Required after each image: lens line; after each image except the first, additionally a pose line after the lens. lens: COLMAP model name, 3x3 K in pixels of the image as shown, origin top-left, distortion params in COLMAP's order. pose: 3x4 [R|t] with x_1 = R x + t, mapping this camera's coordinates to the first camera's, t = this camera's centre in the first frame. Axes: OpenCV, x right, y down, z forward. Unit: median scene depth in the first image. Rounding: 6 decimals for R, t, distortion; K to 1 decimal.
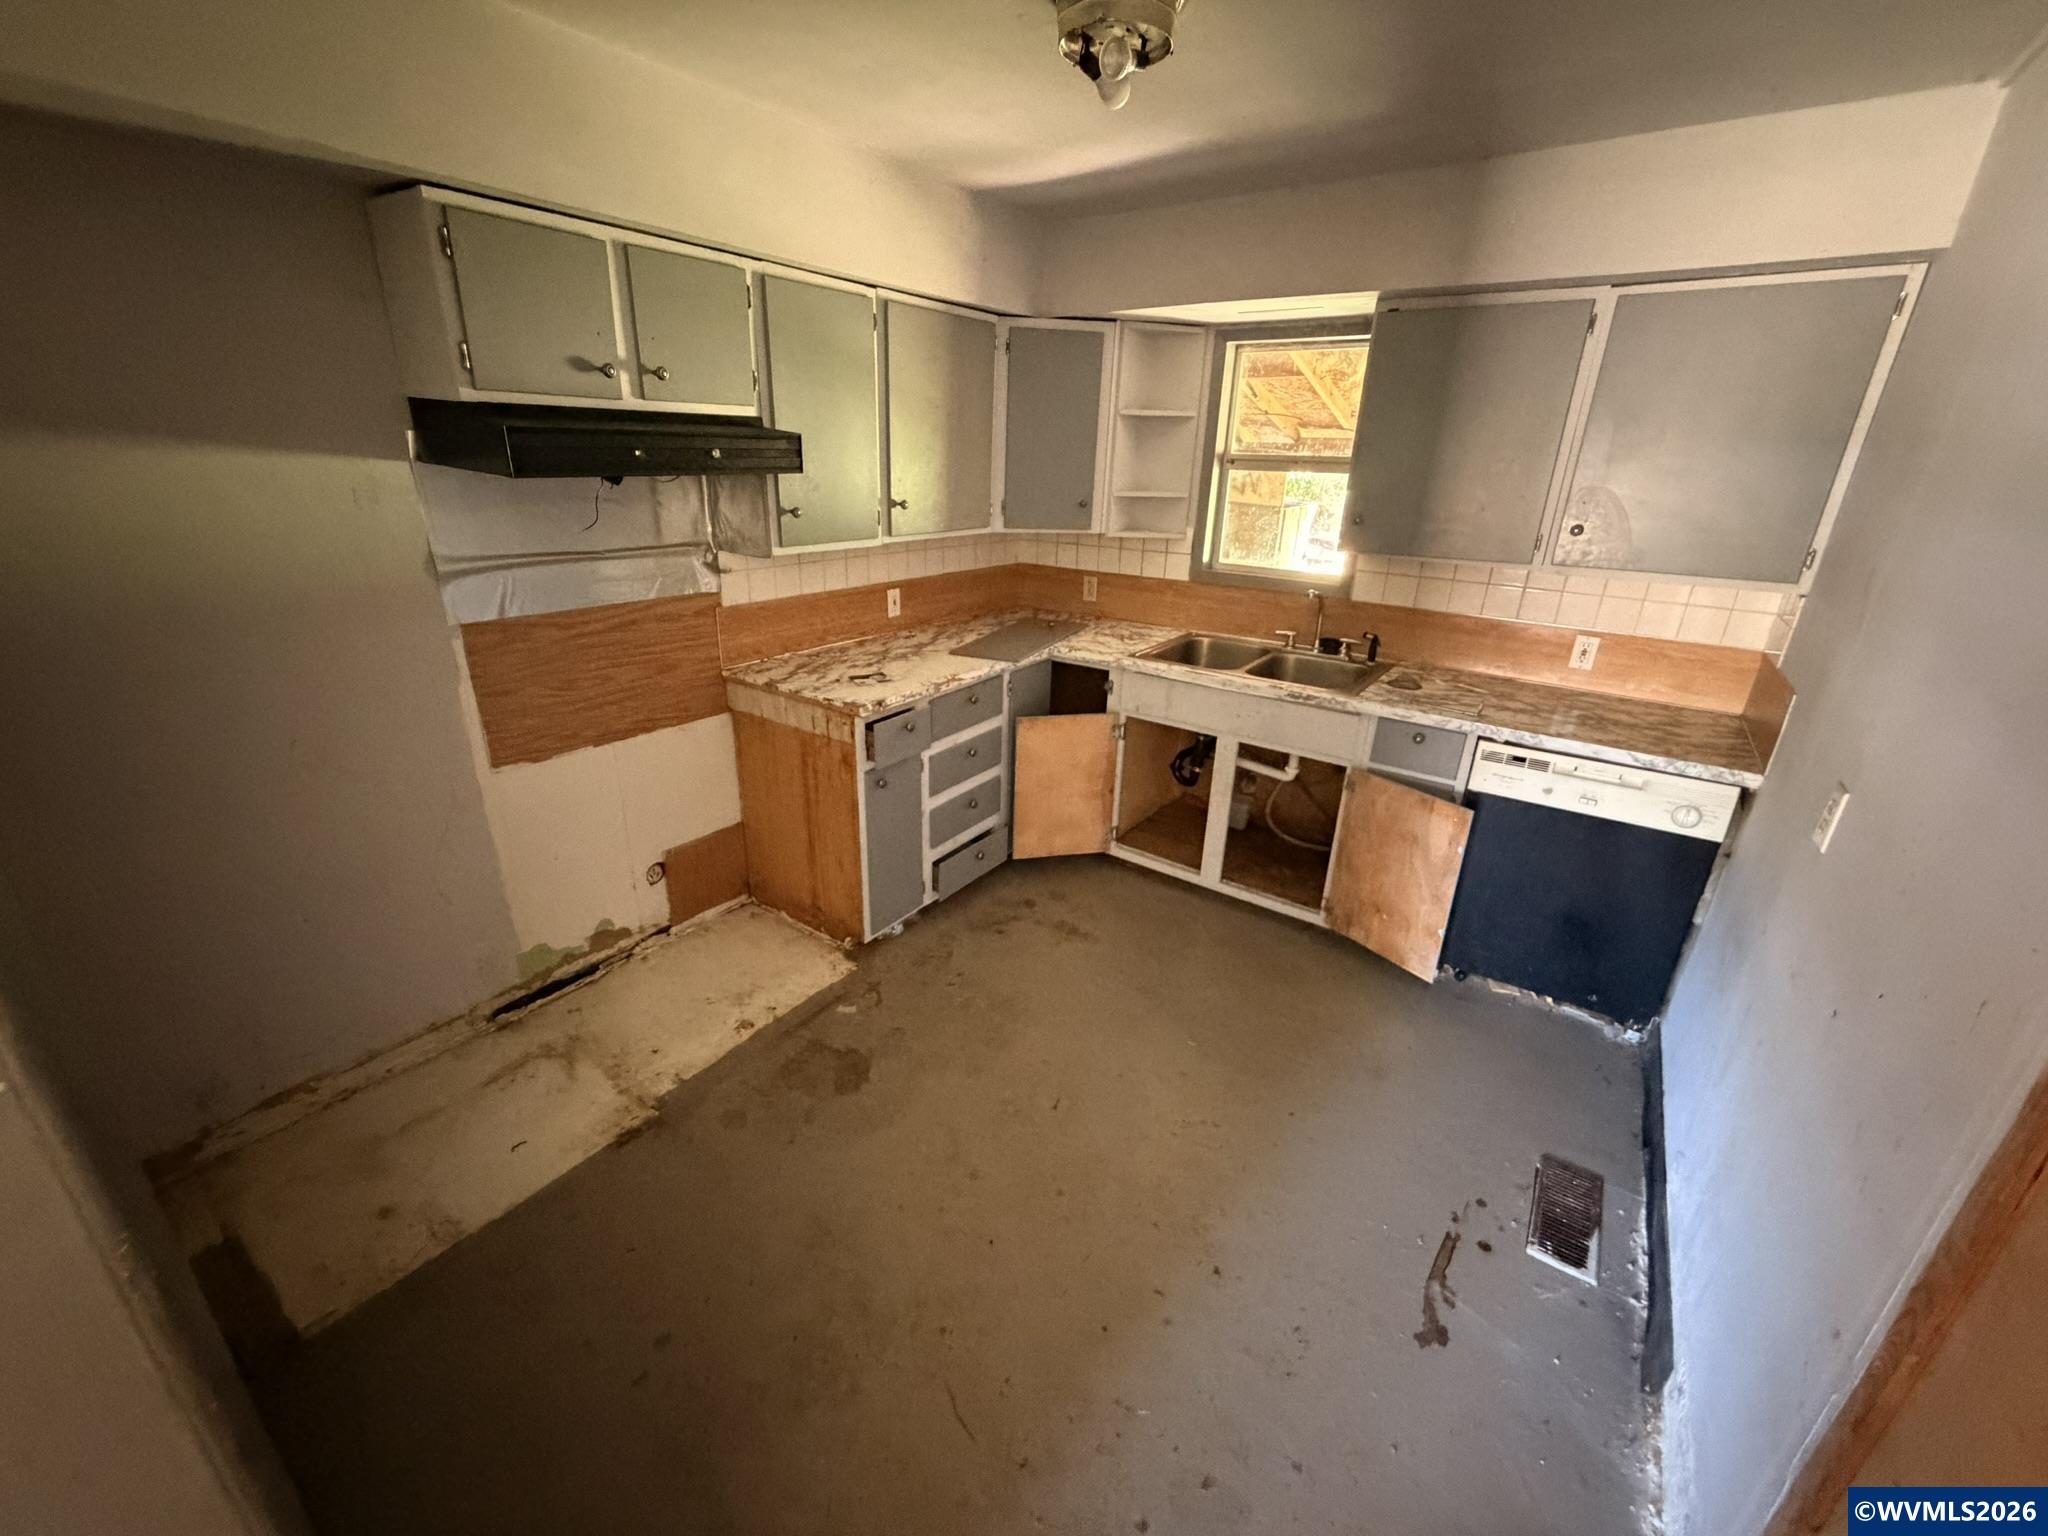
lens RADIAL K [[811.6, 0, 1022.2], [0, 811.6, 760.0], [0, 0, 1]] dist [-0.000671, 0.000042]
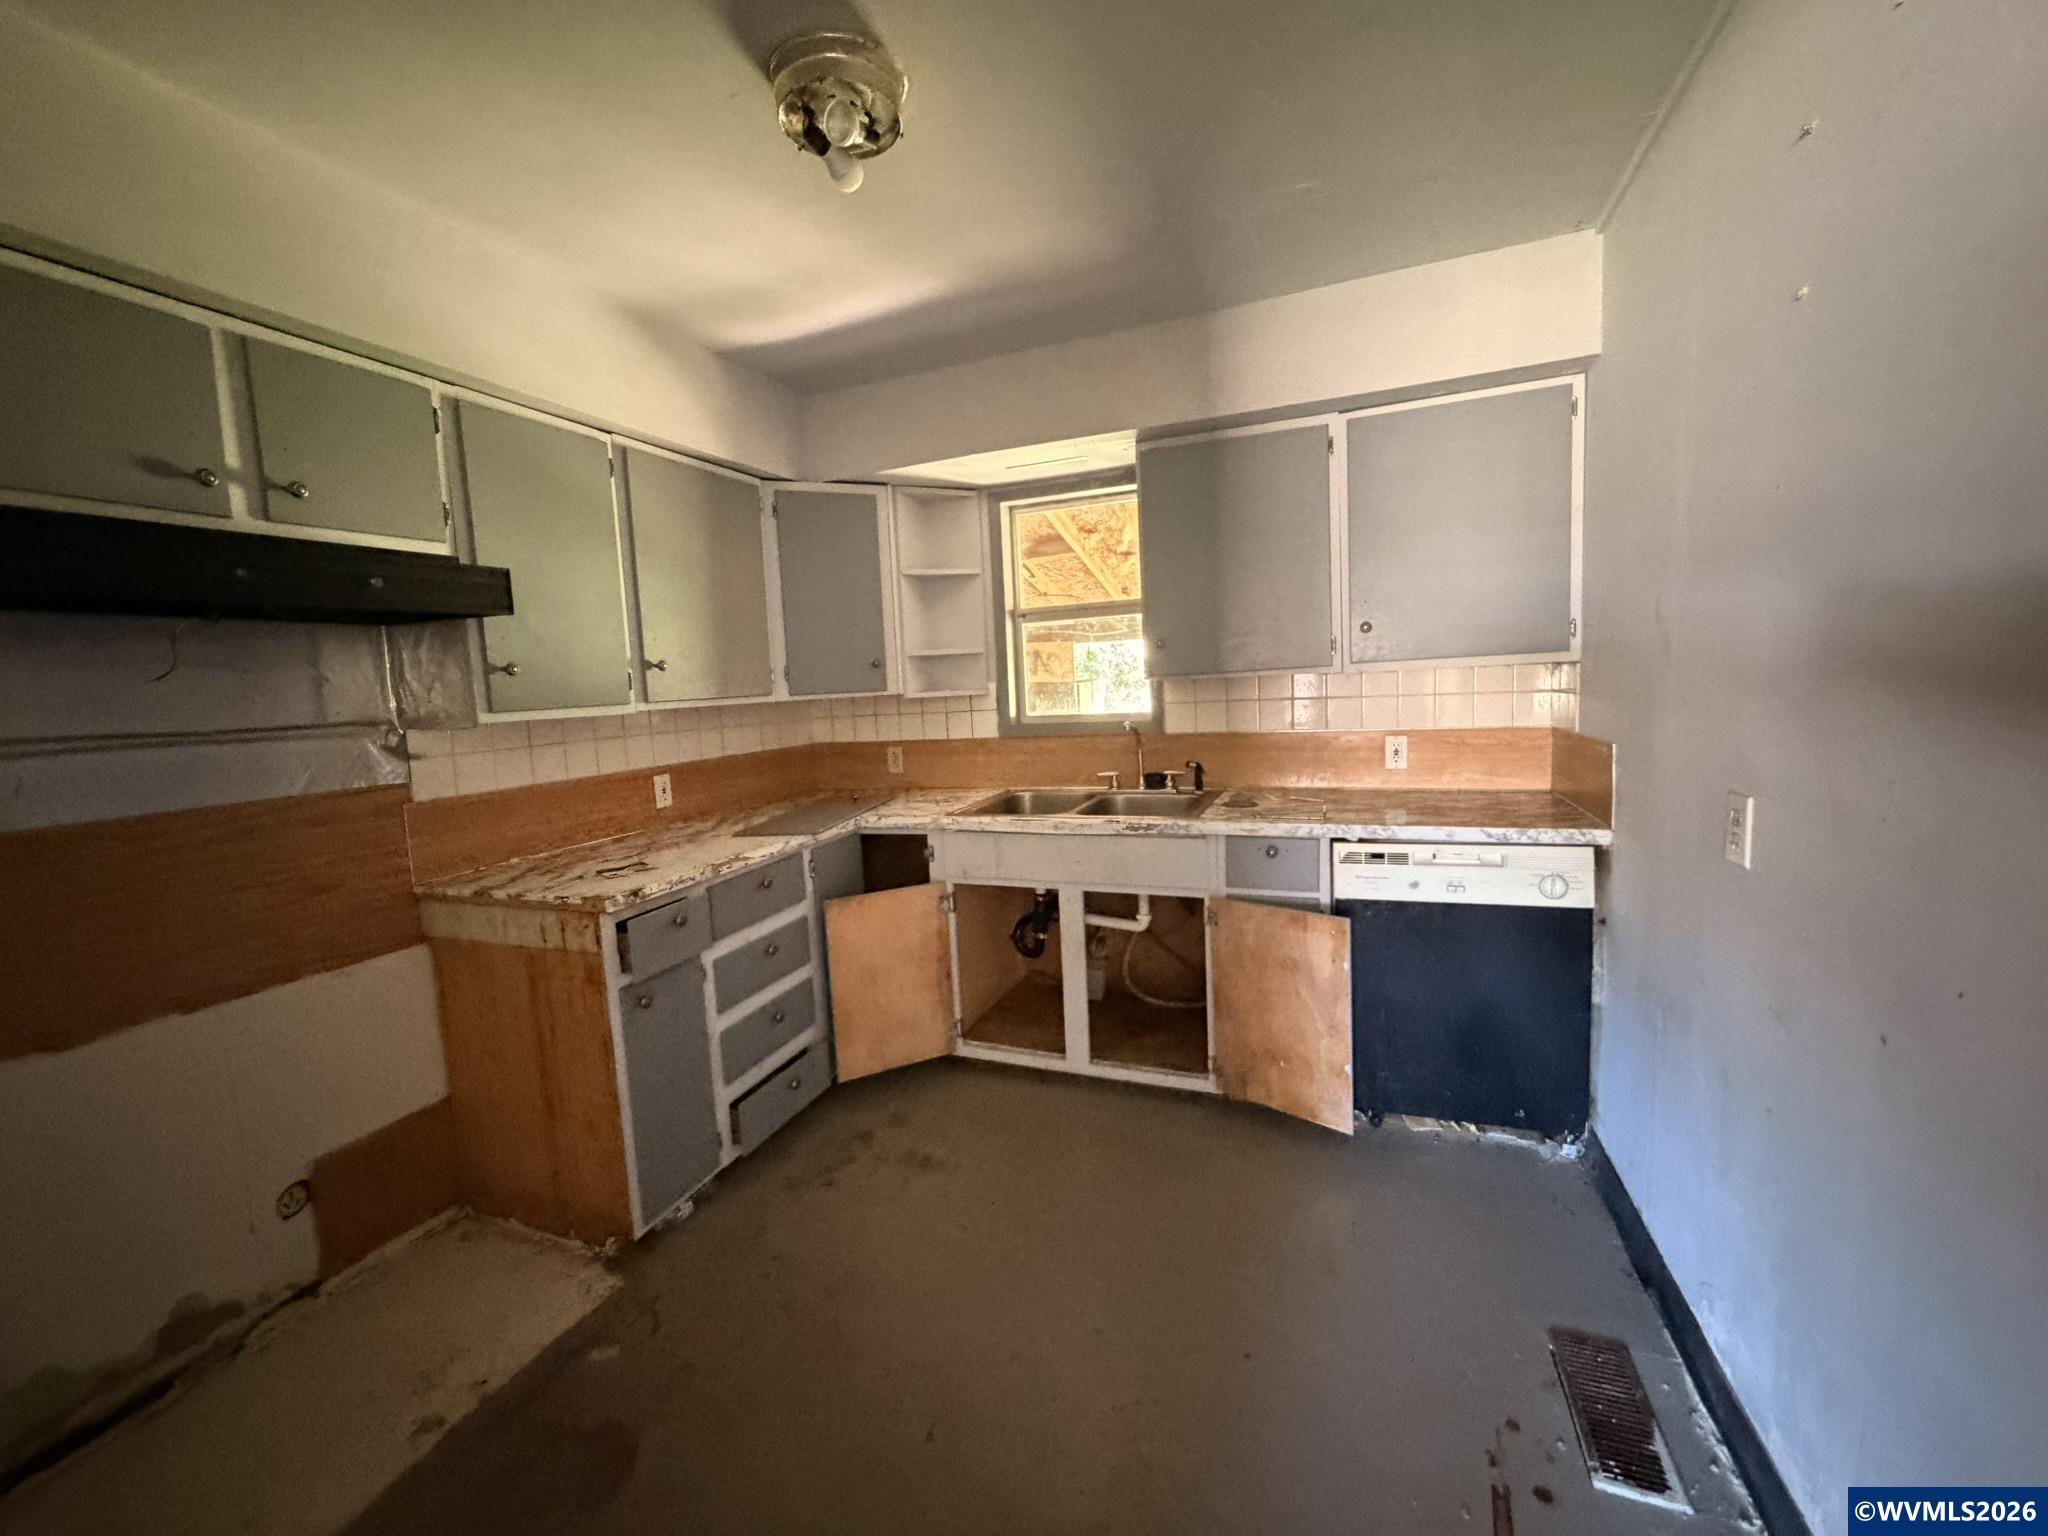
lens RADIAL K [[811.6, 0, 1017.1], [0, 811.6, 764.8], [0, 0, 1]] dist [-0.000671, 0.000042]
pose [[0.968726, -0.103322, 0.225596, 0.013910], [0.158000, 0.957891, -0.239752, 0.051831], [-0.191325, 0.267898, 0.944259, 0.160485]]
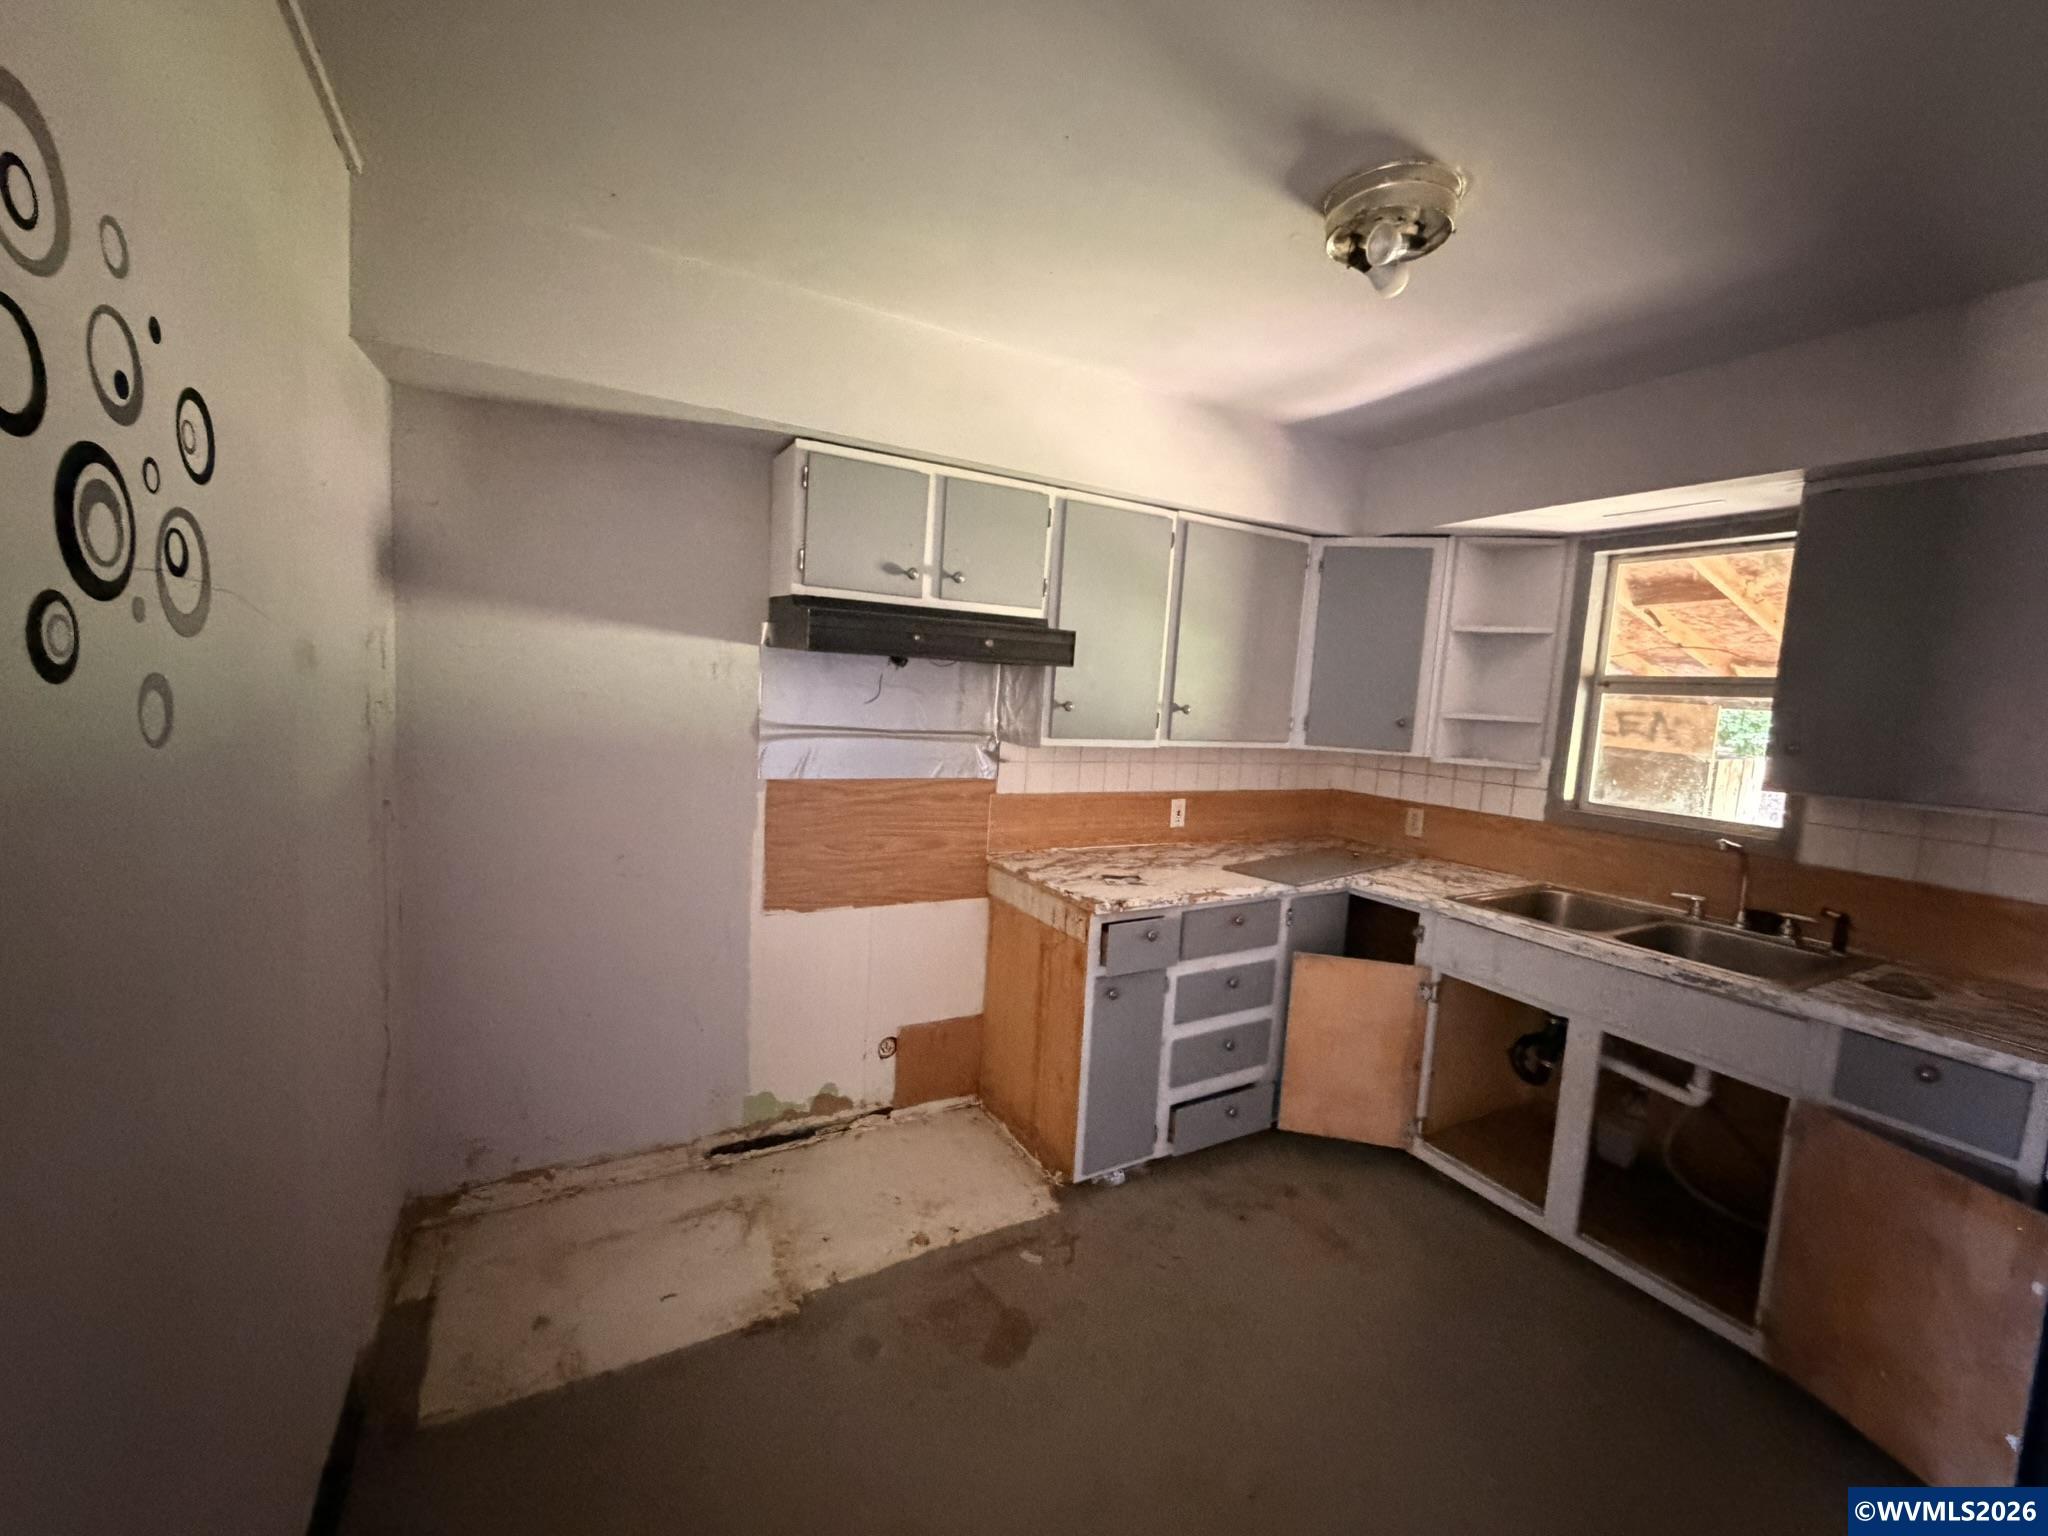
lens RADIAL K [[811.6, 0, 1023.8], [0, 811.6, 764.0], [0, 0, 1]] dist [-0.000671, 0.000042]
pose [[0.904886, 0.061251, -0.421225, 0.098661], [-0.178712, 0.952816, -0.245363, 0.023639], [0.386321, 0.297304, 0.873136, 0.097777]]
